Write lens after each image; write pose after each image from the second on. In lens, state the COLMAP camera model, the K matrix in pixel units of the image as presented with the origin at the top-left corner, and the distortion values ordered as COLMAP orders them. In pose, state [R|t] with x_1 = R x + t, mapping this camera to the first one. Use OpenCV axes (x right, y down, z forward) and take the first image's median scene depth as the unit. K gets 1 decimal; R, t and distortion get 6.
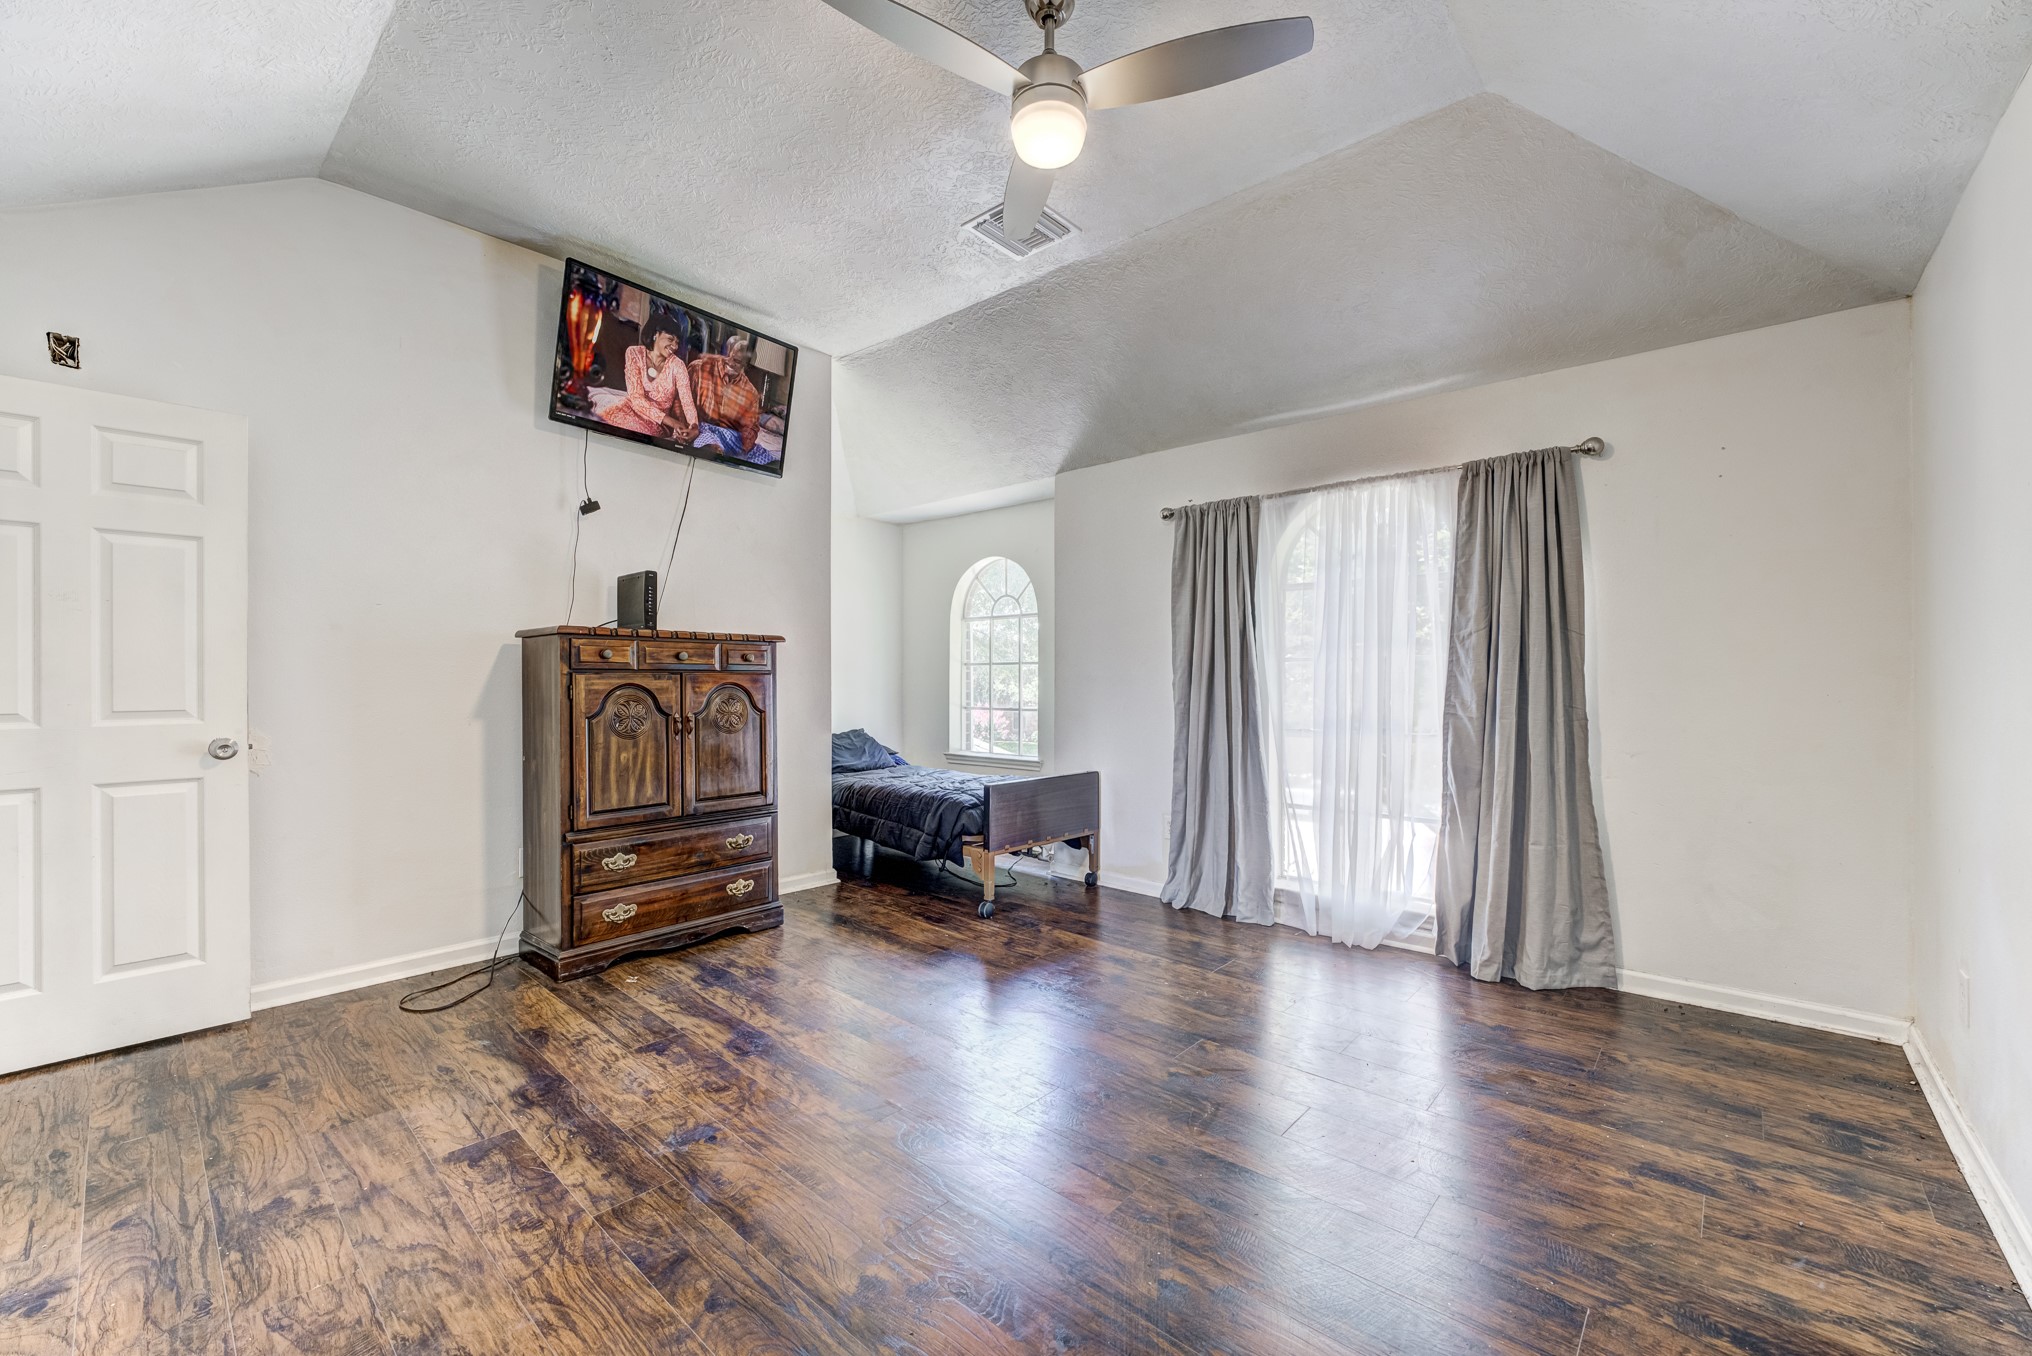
lens RADIAL K [[812.4, 0, 1009.6], [0, 812.4, 661.0], [0, 0, 1]] dist [-0.011379, 0.000032]
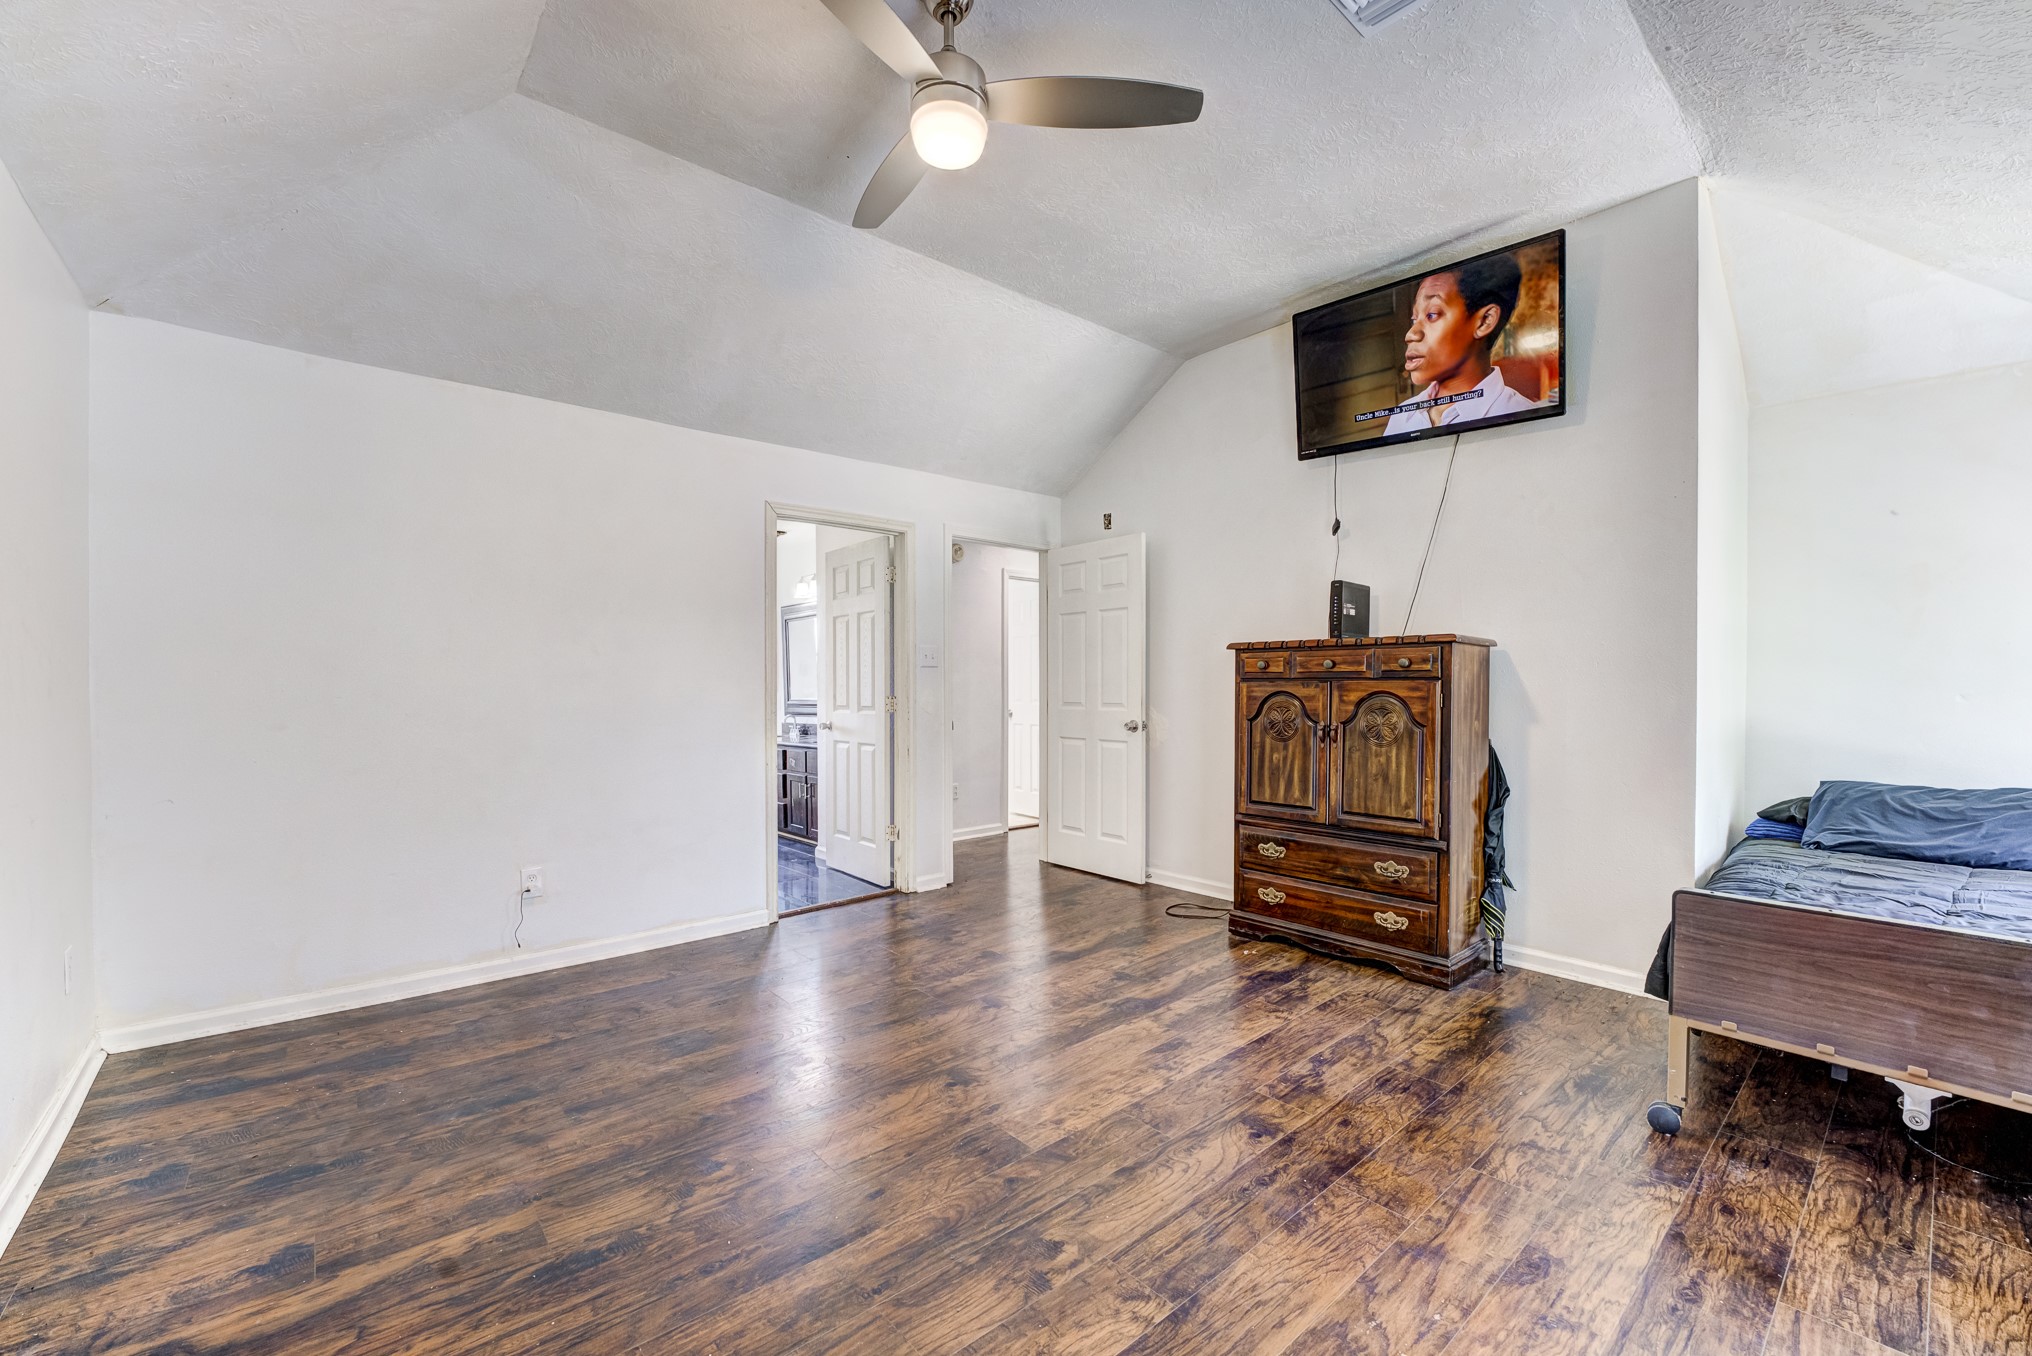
lens RADIAL K [[812.9, 0, 1011.4], [0, 812.9, 686.0], [0, 0, 1]] dist [-0.014343, 0.000282]
pose [[-0.119584, 0.001238, -0.992823, 0.659146], [0.021454, 0.999769, -0.001338, 0.014455], [0.992592, -0.021460, -0.119583, 0.765568]]
